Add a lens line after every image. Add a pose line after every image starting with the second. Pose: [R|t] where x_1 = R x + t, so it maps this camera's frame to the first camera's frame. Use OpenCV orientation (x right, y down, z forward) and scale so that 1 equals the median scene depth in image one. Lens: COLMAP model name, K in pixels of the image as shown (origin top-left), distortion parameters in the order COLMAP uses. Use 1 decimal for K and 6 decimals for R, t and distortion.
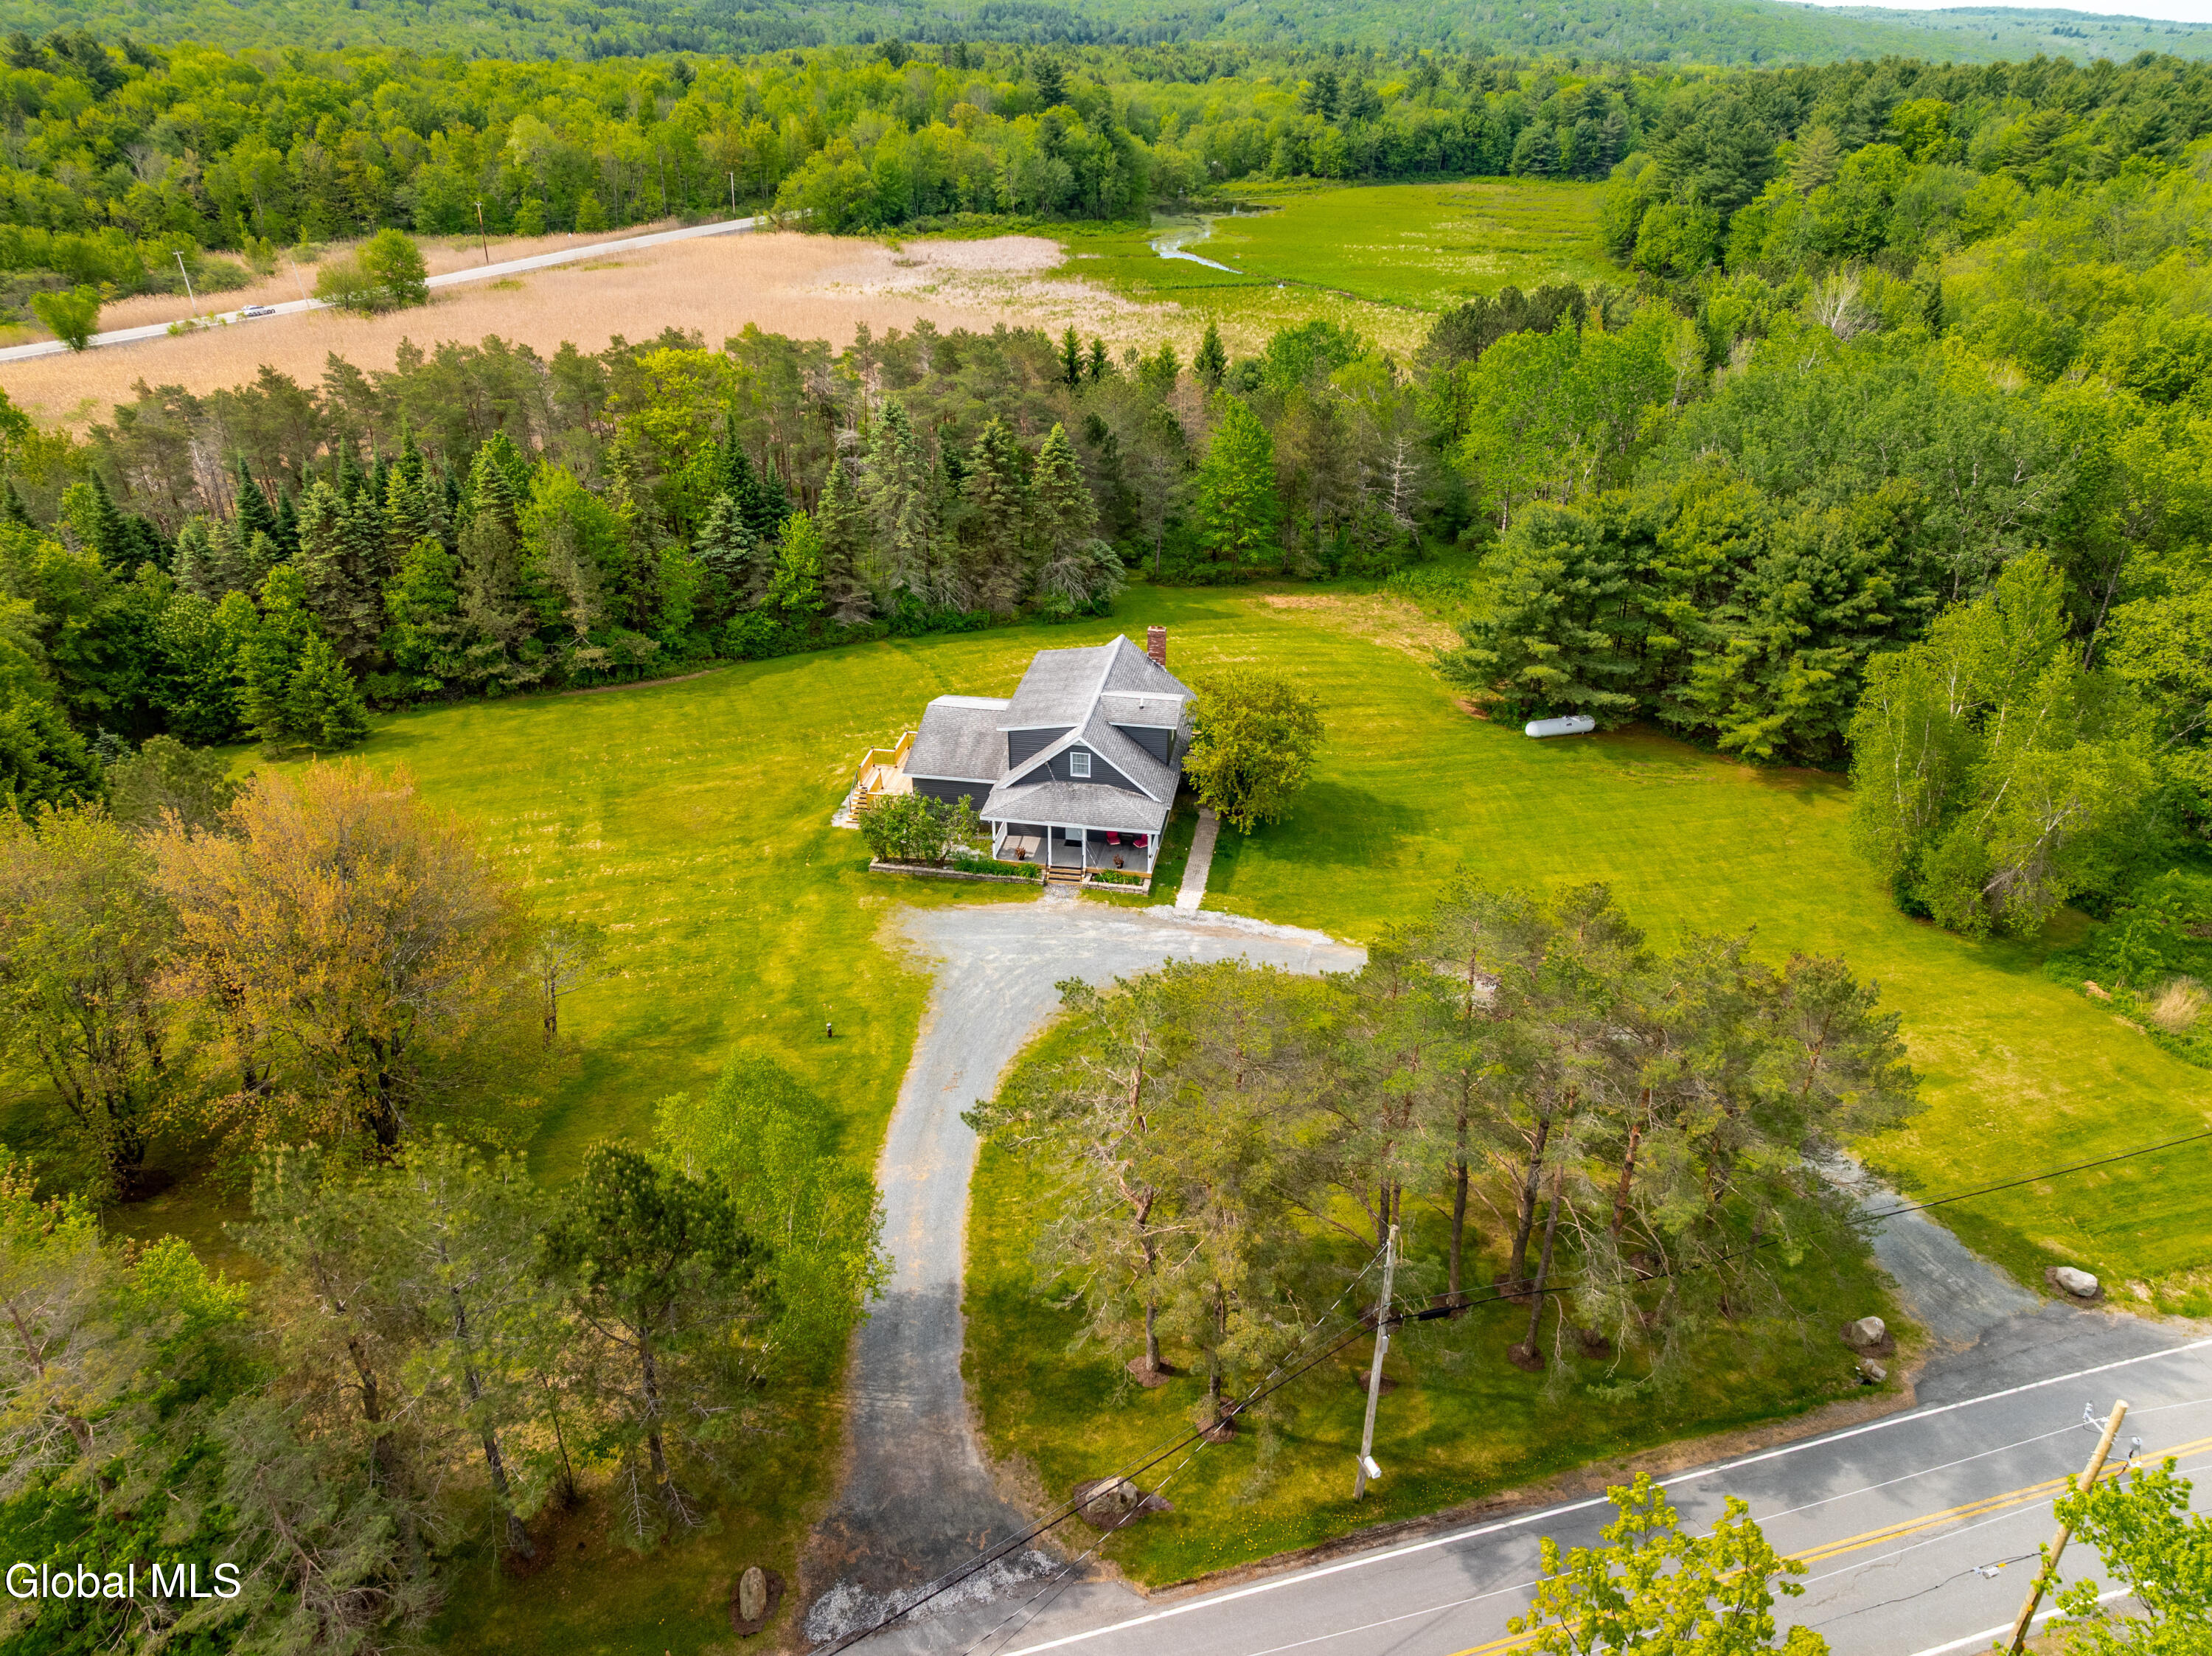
lens RADIAL K [[1578.3, 0, 1108.9], [0, 1578.3, 828.8], [0, 0, 1]] dist [-0.046603, 0.018128]
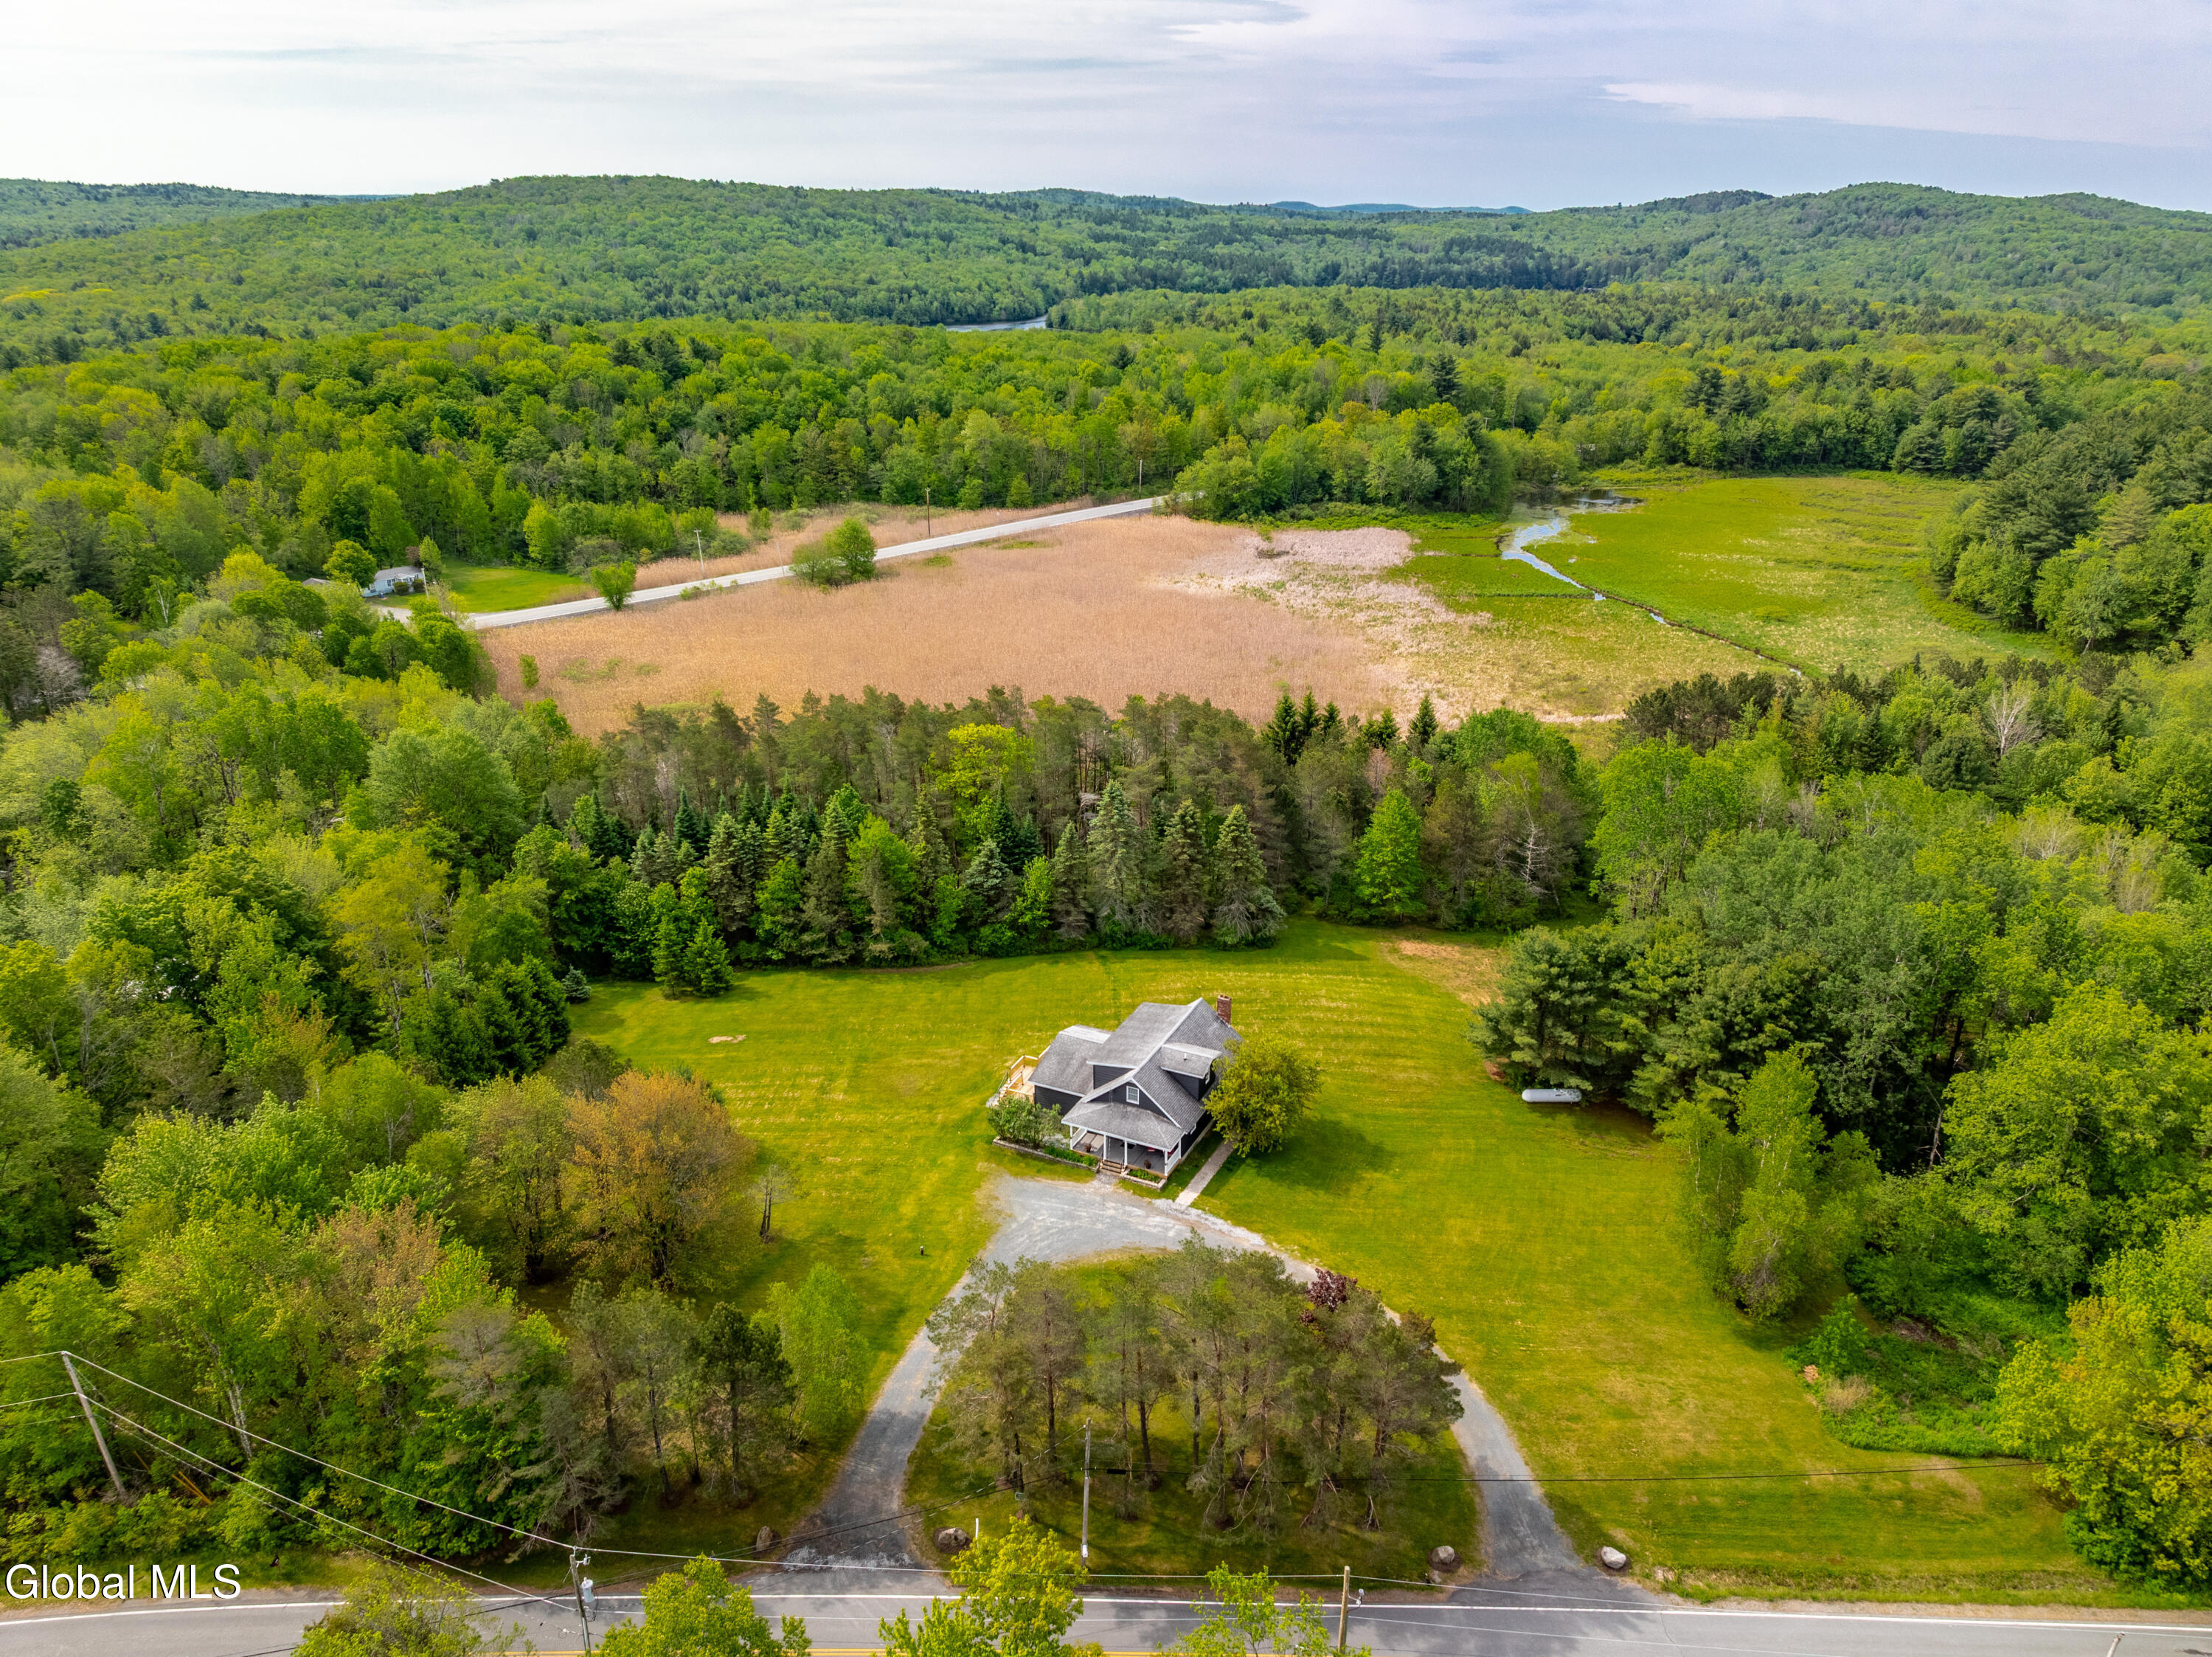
lens RADIAL K [[1578.5, 0, 1095.9], [0, 1578.5, 826.0], [0, 0, 1]] dist [-0.046603, 0.018128]
pose [[0.957845, 0.098643, -0.269818, 0.227301], [-0.128307, 0.987215, -0.094569, -0.102079], [0.257039, 0.125203, 0.958256, -0.336682]]
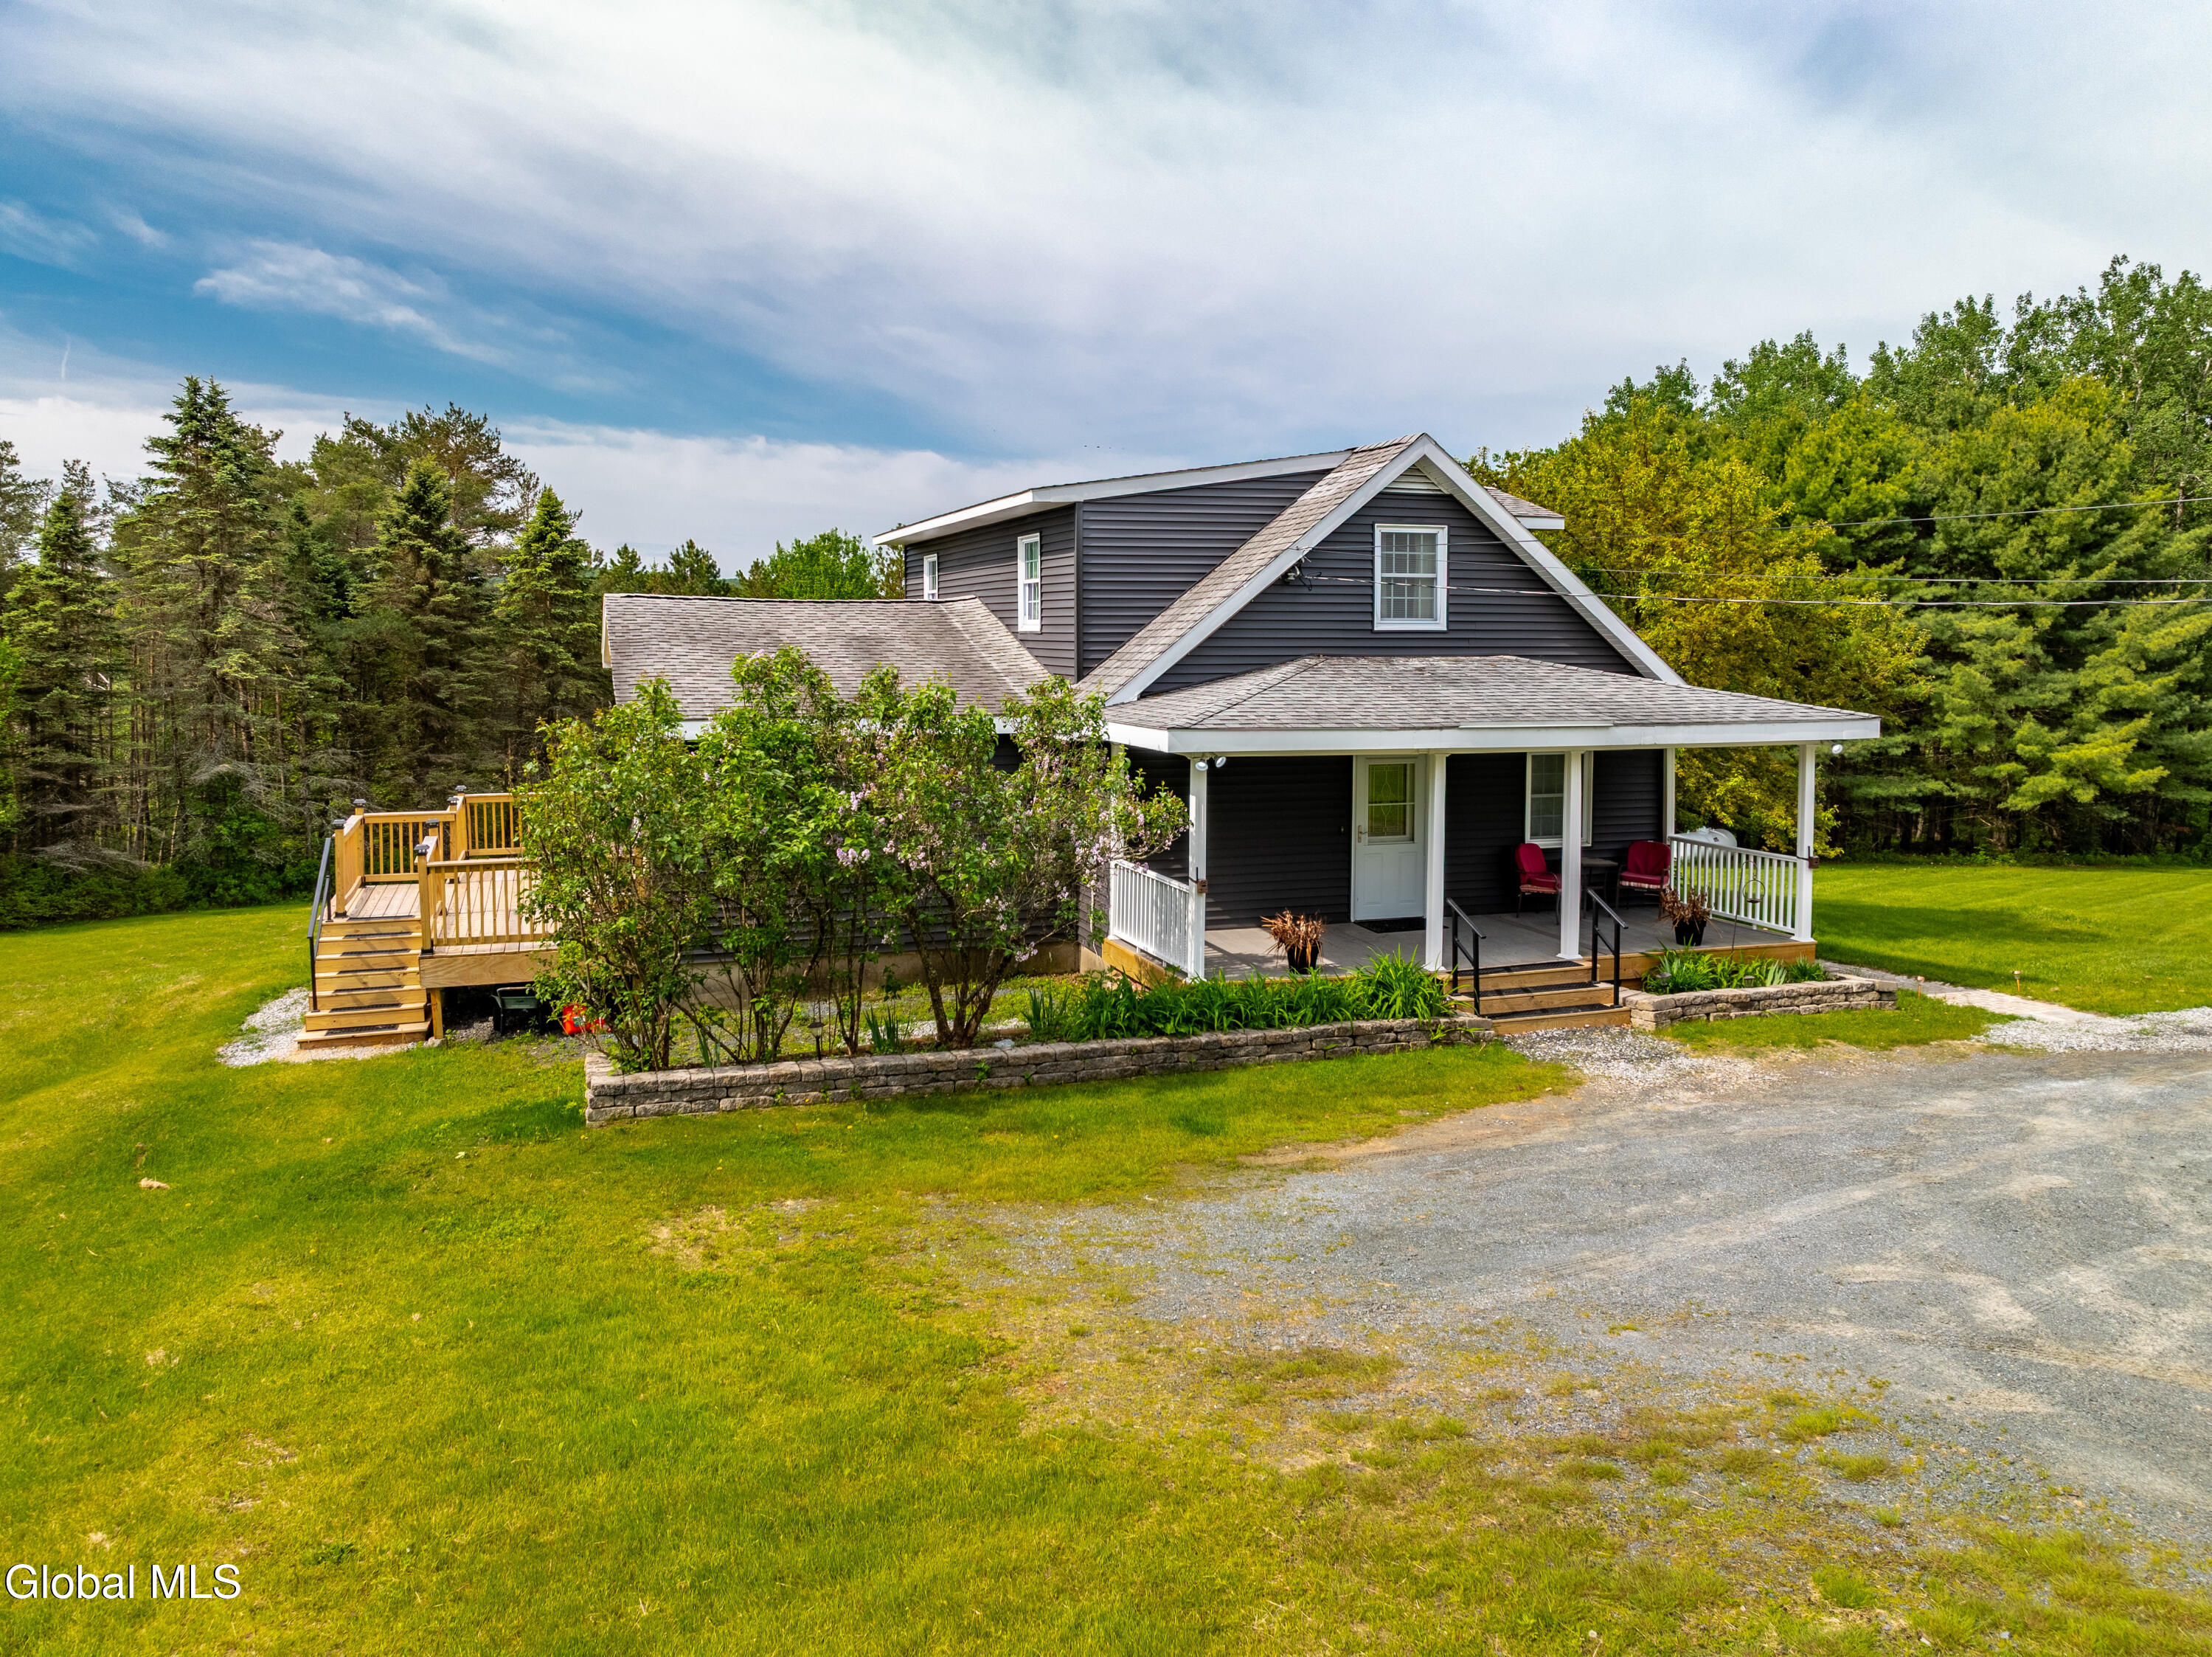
lens RADIAL K [[1578.5, 0, 1035.8], [0, 1578.5, 764.3], [0, 0, 1]] dist [-0.046603, 0.018128]
pose [[0.897187, -0.036687, 0.440124, -0.124510], [0.211688, 0.910334, -0.355642, 0.043253], [-0.387612, 0.412246, 0.824506, 0.572447]]
